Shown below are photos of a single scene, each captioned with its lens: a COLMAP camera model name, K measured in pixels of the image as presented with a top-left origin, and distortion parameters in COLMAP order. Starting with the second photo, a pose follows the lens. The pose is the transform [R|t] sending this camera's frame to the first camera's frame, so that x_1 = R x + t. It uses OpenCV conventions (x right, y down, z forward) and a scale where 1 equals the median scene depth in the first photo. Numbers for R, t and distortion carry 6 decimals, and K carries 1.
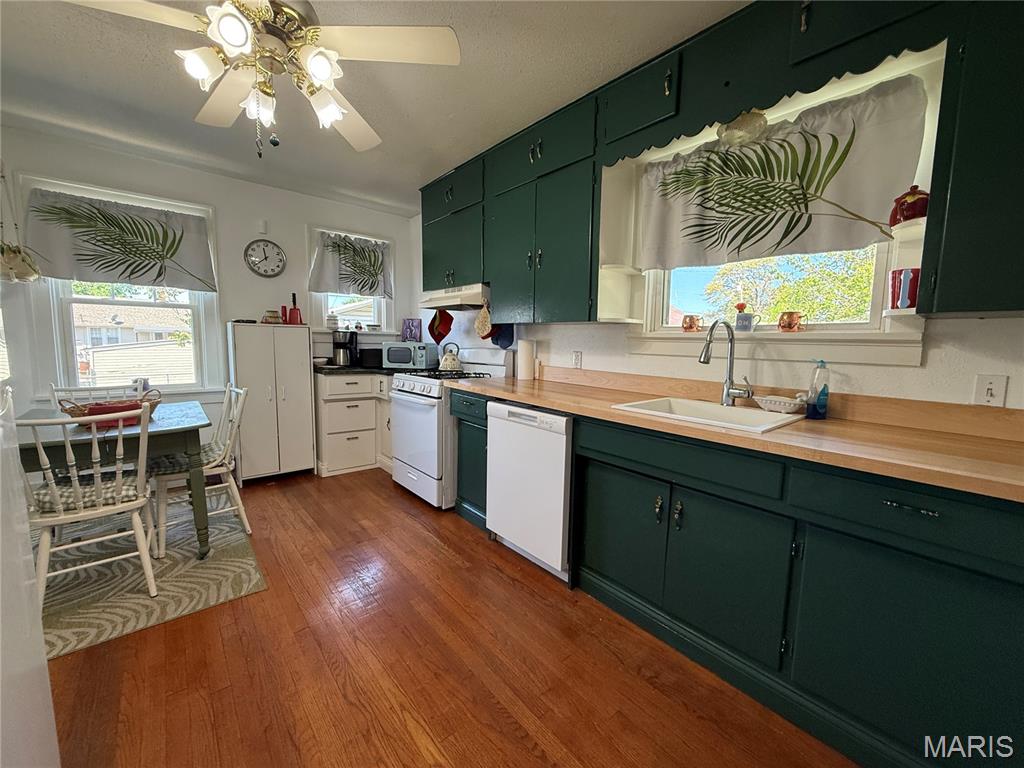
lens RADIAL K [[408.8, 0, 510.2], [0, 408.8, 383.6], [0, 0, 1]] dist [-0.000646, 0.000000]
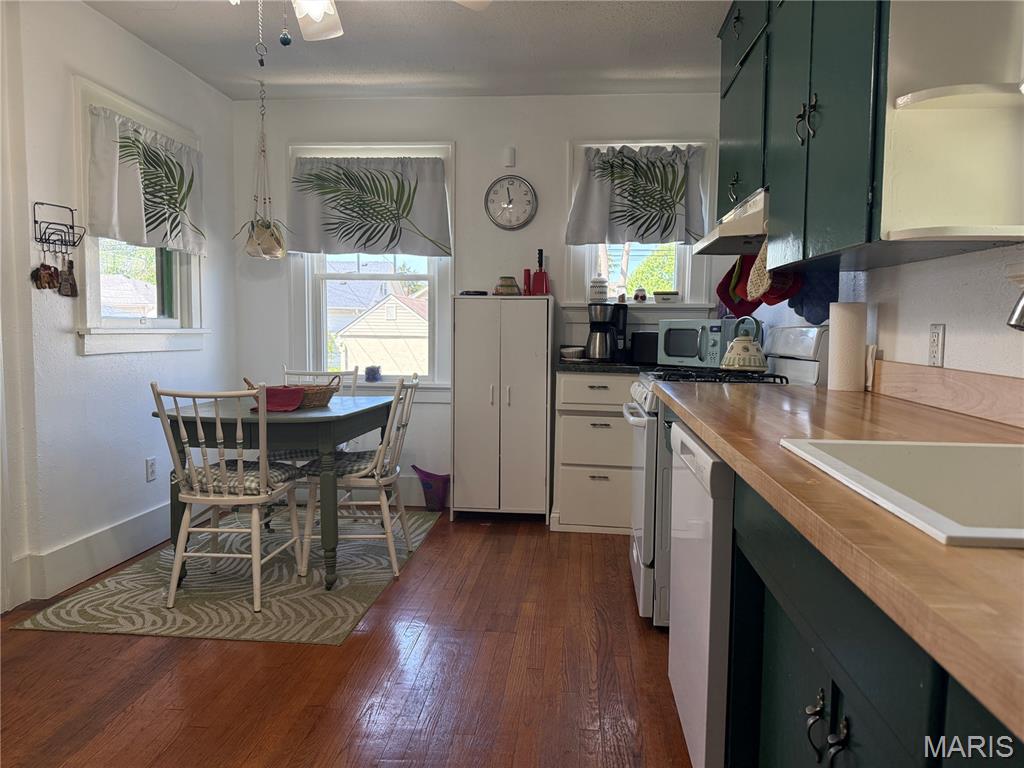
lens RADIAL K [[717.0, 0, 515.7], [0, 717.0, 388.3], [0, 0, 1]] dist [0.131647, -0.213962]
pose [[0.698262, 0.049915, -0.714100, 0.327355], [-0.072554, 0.997364, -0.001230, 0.012237], [0.712156, 0.052670, 0.700043, 0.171306]]
